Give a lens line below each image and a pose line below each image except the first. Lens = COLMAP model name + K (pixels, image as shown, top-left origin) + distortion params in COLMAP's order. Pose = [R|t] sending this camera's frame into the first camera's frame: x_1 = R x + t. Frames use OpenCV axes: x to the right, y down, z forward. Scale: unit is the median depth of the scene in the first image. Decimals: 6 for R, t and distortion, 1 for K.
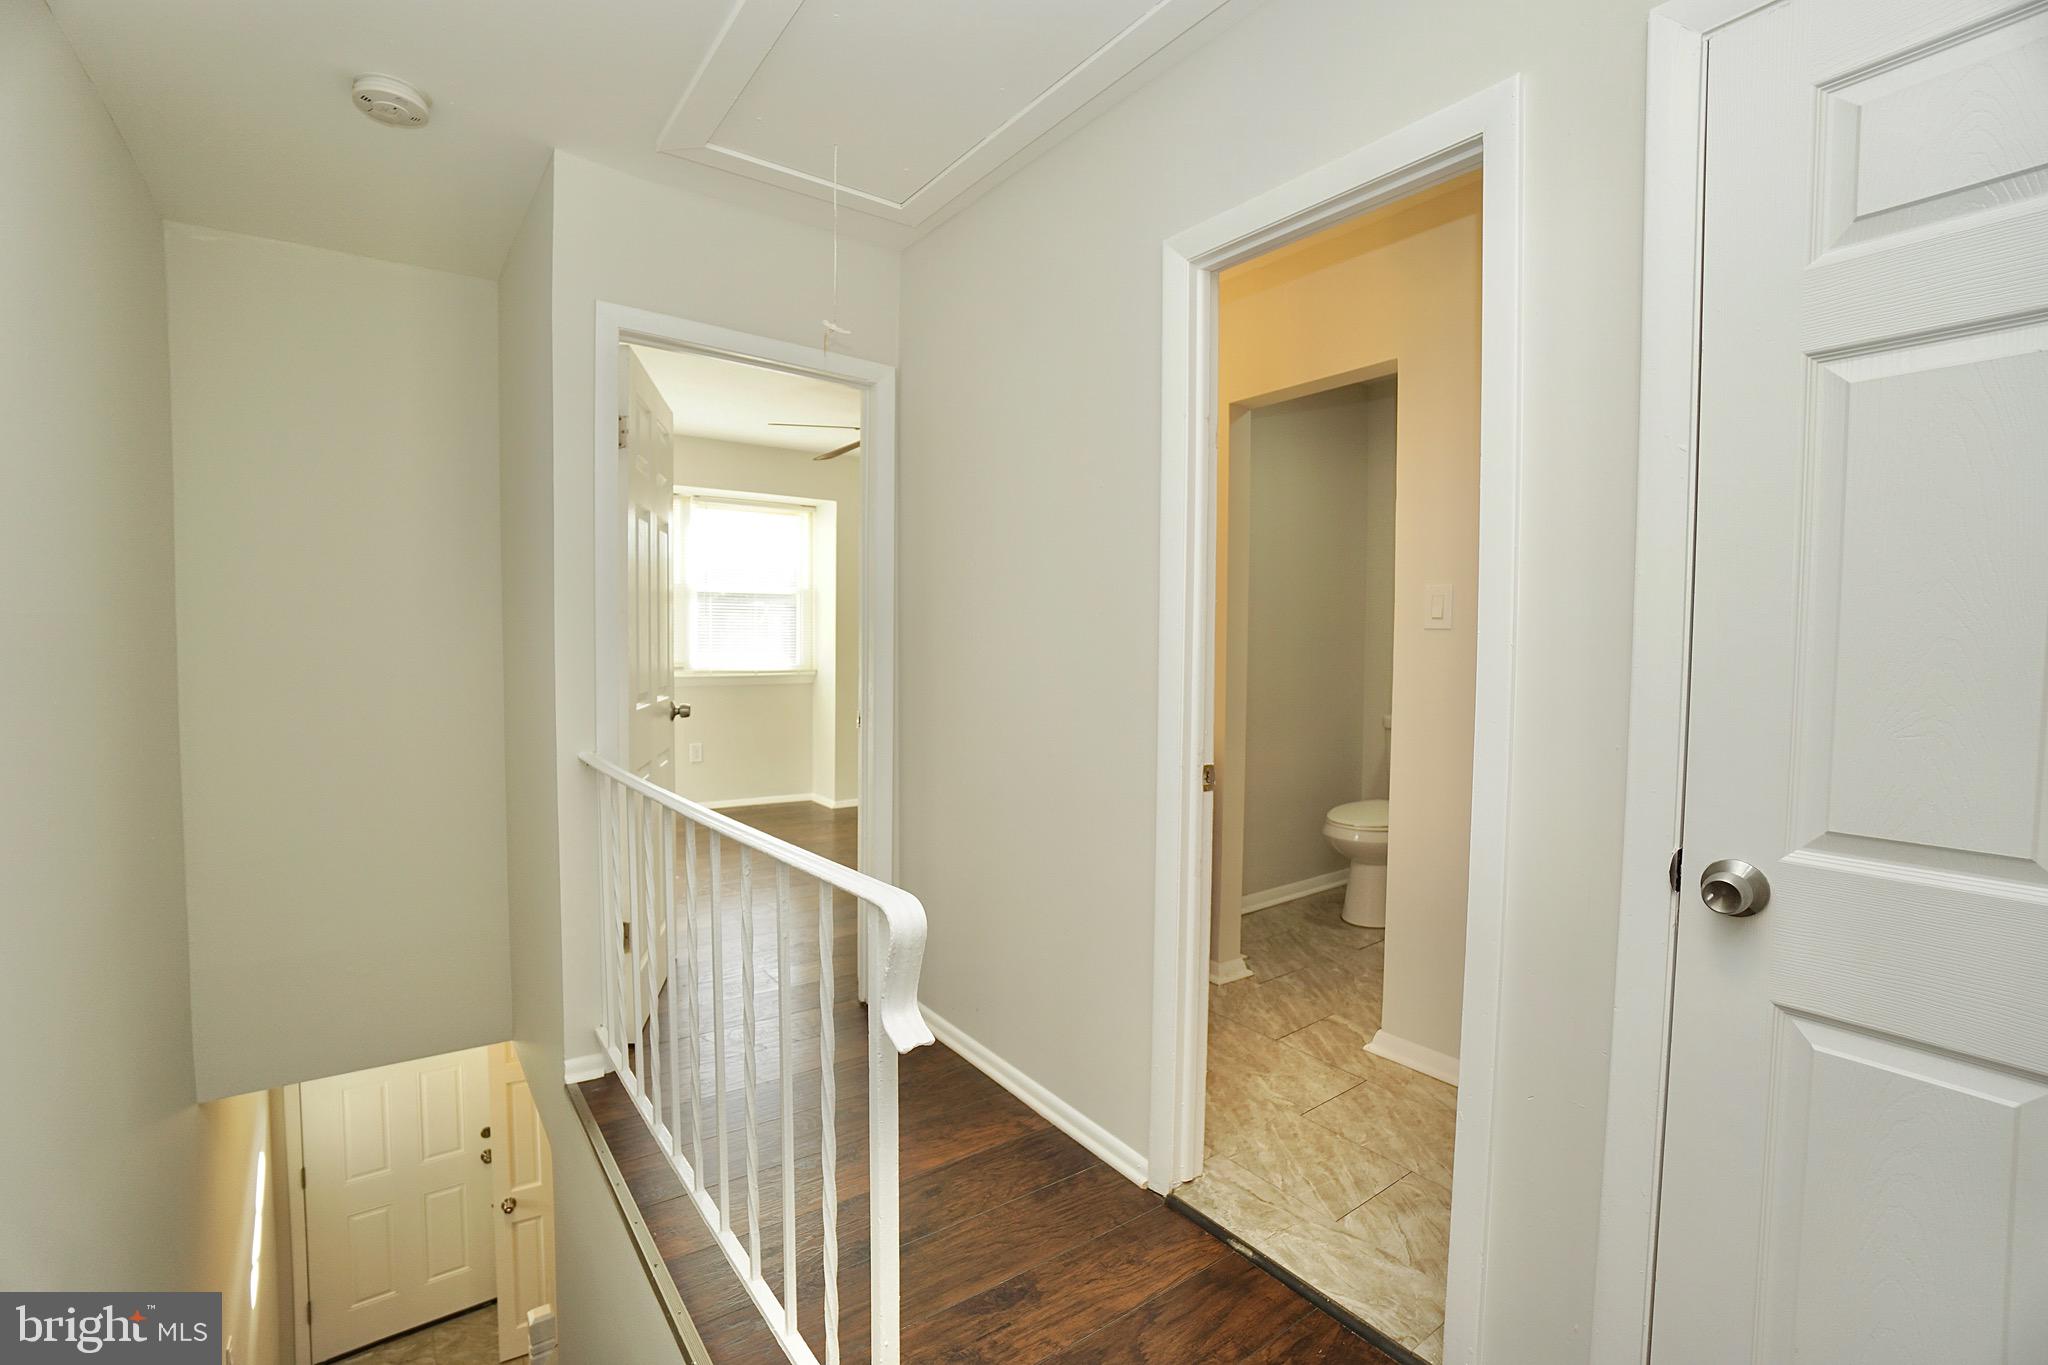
lens RADIAL K [[902.2, 0, 1024.6], [0, 902.2, 682.5], [0, 0, 1]] dist [-0.059255, 0.019520]
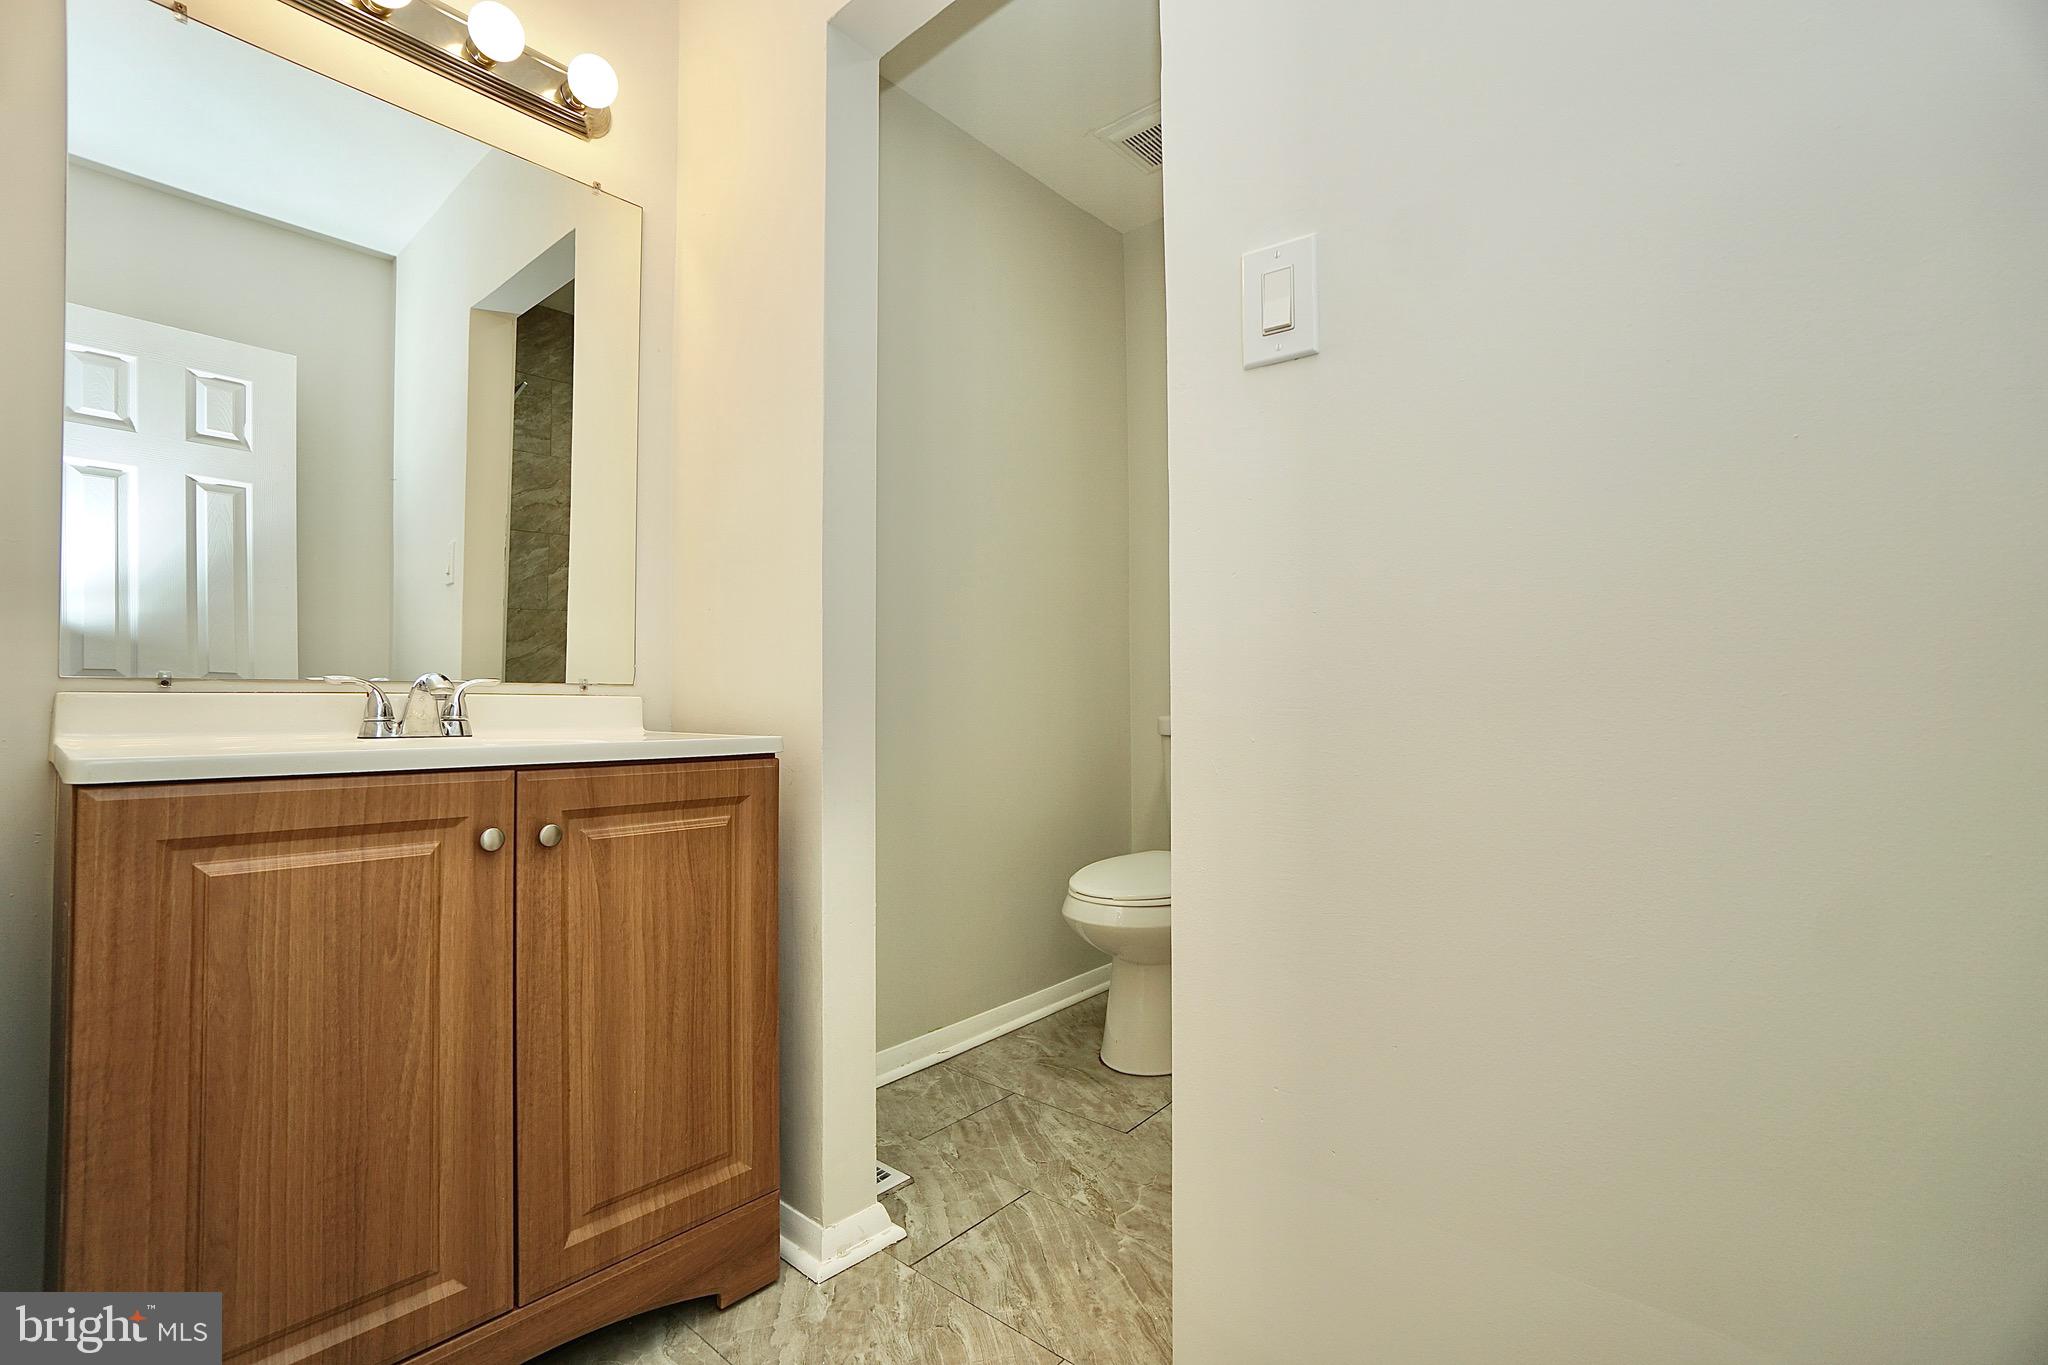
lens RADIAL K [[902.2, 0, 1029.2], [0, 902.2, 684.5], [0, 0, 1]] dist [-0.059255, 0.019520]
pose [[0.972274, -0.002248, 0.233834, 0.226686], [0.019289, 0.997317, -0.070617, 0.079685], [-0.233048, 0.073169, 0.969709, 0.555626]]
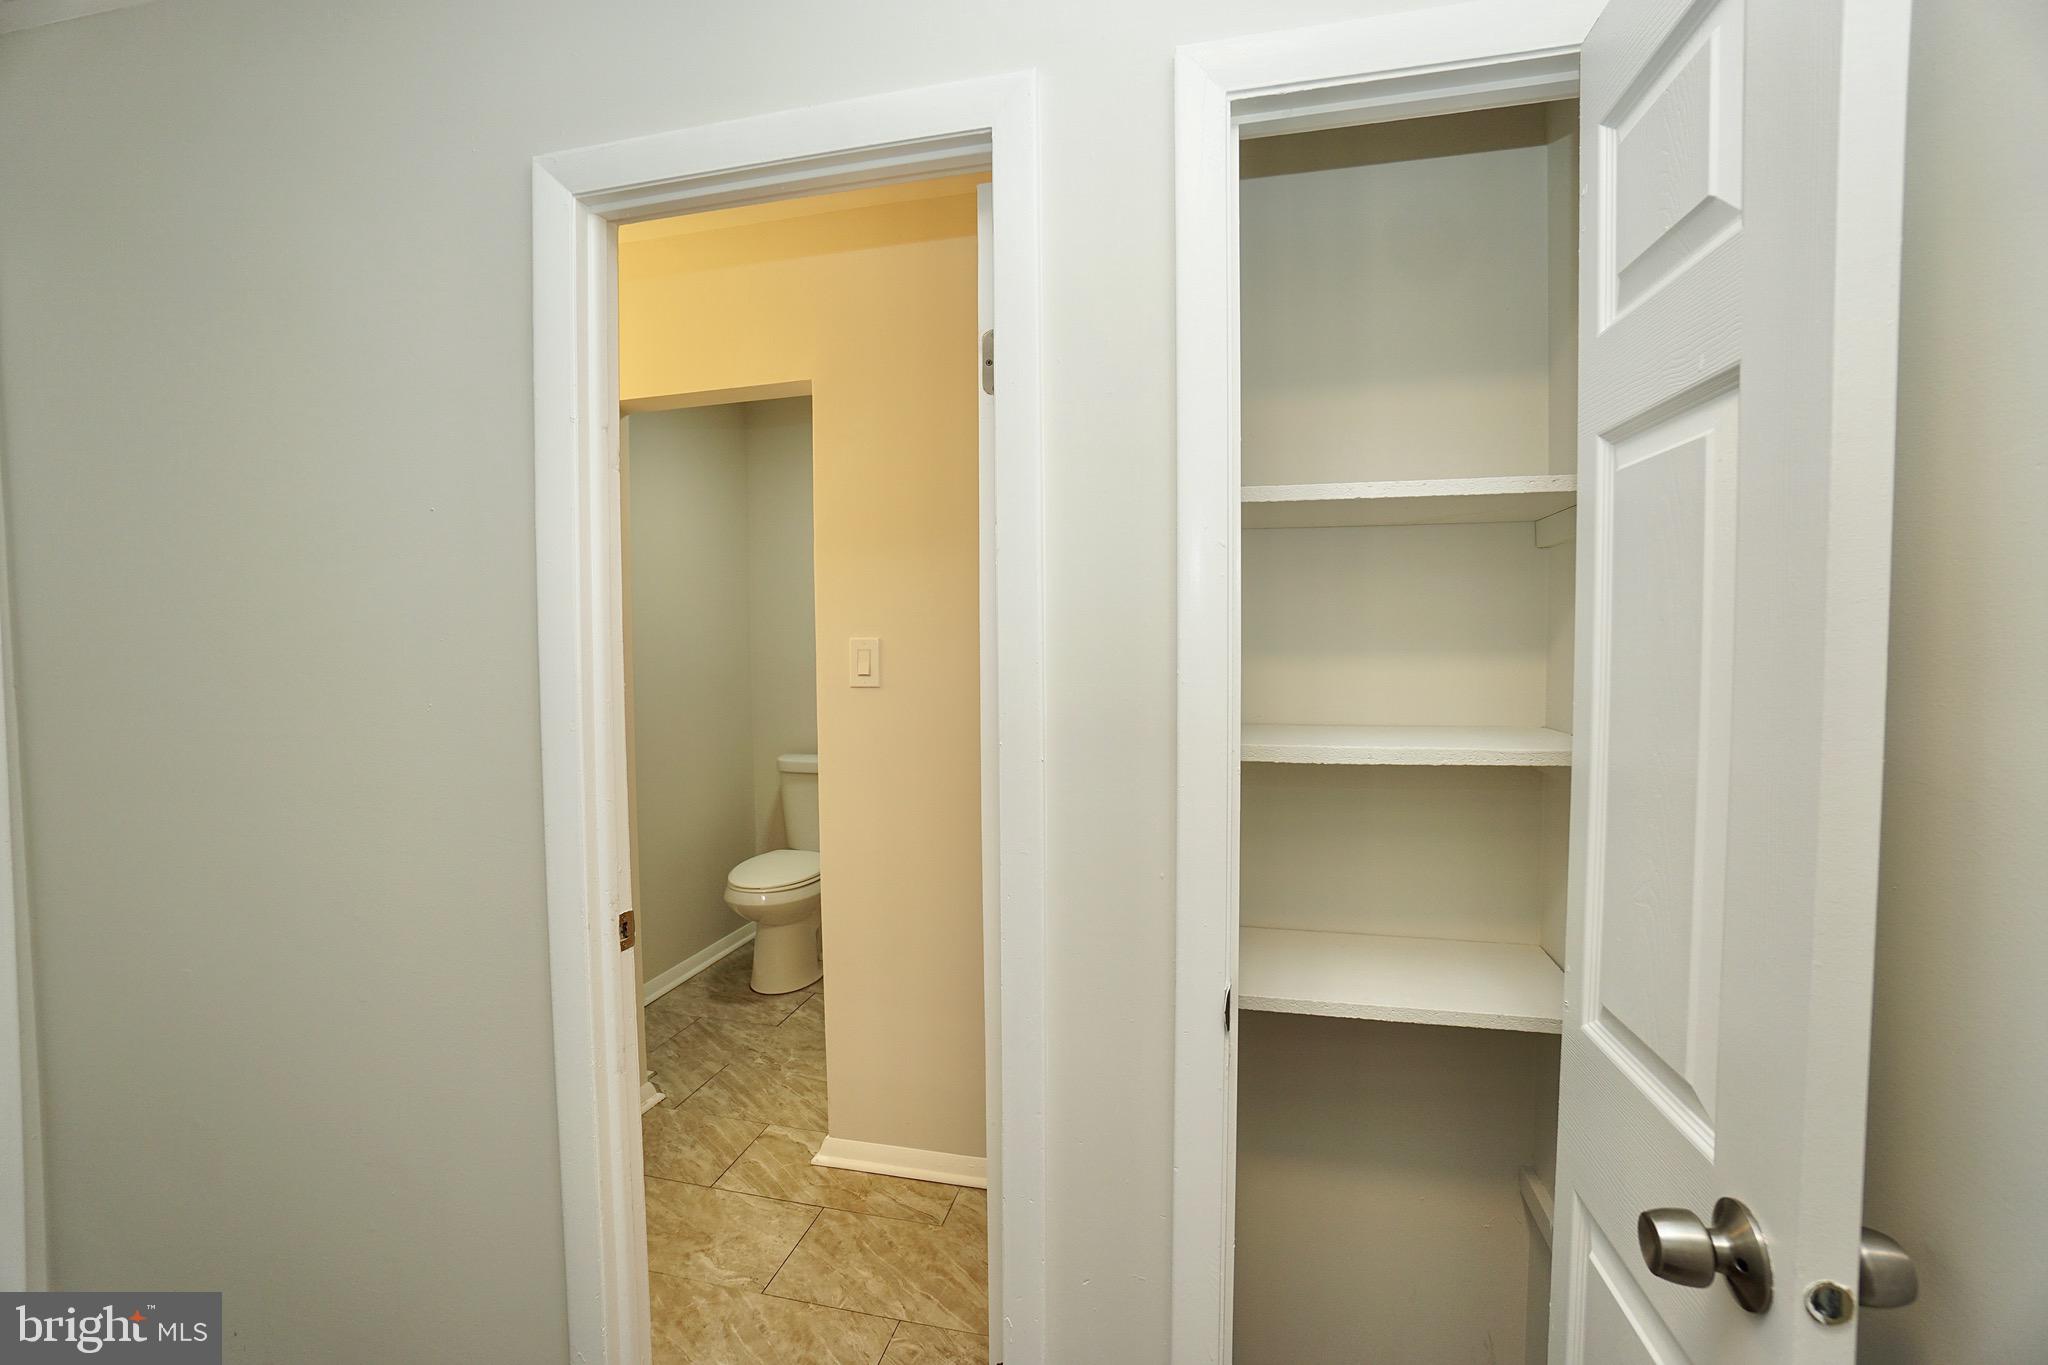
lens RADIAL K [[902.2, 0, 1019.5], [0, 902.2, 681.3], [0, 0, 1]] dist [-0.059255, 0.019520]
pose [[0.768186, -0.042134, 0.638839, 0.000277], [0.046901, 0.998855, 0.009481, -0.054609], [-0.638507, 0.022679, 0.769282, 0.160867]]
